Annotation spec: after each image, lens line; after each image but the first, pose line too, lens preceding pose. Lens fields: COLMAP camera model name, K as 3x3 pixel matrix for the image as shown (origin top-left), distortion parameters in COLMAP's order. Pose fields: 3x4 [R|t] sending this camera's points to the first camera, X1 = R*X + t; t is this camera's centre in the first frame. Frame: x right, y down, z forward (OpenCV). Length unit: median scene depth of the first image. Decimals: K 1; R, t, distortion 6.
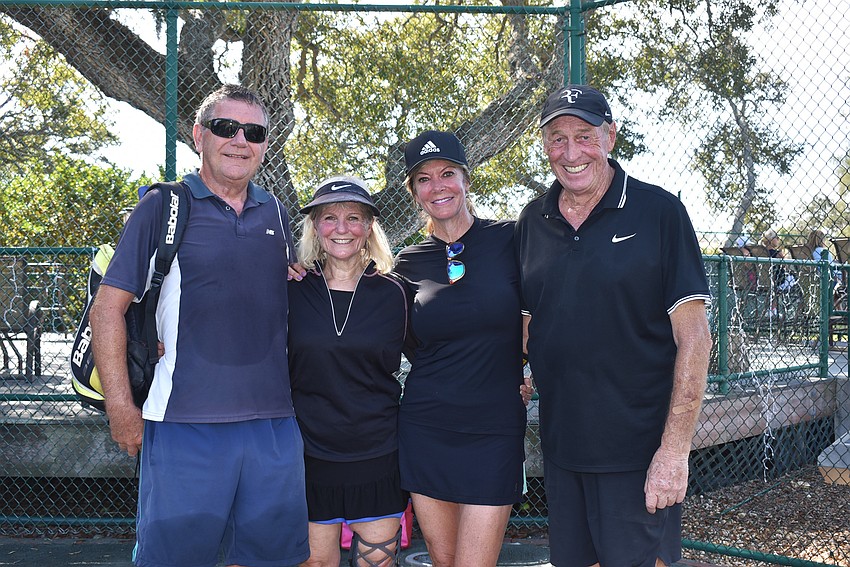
lens RADIAL K [[1028.1, 0, 425.0], [0, 1028.1, 283.5], [0, 0, 1]] dist [-0.026823, -0.047608]
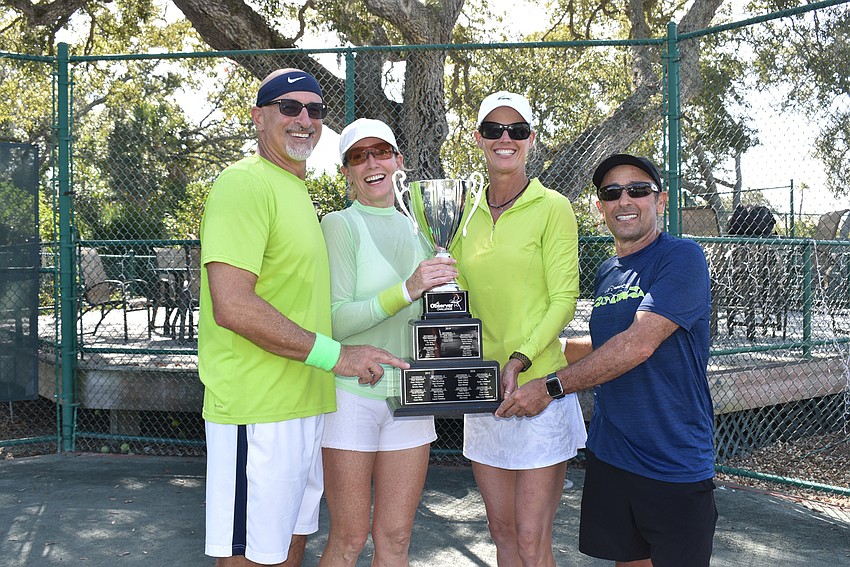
lens RADIAL K [[1028.1, 0, 425.0], [0, 1028.1, 283.5], [0, 0, 1]] dist [-0.026823, -0.047608]
pose [[0.987210, -0.000411, -0.159422, 0.031732], [0.004224, 0.999713, 0.023576, -0.004855], [0.159366, -0.023948, 0.986929, -0.162397]]
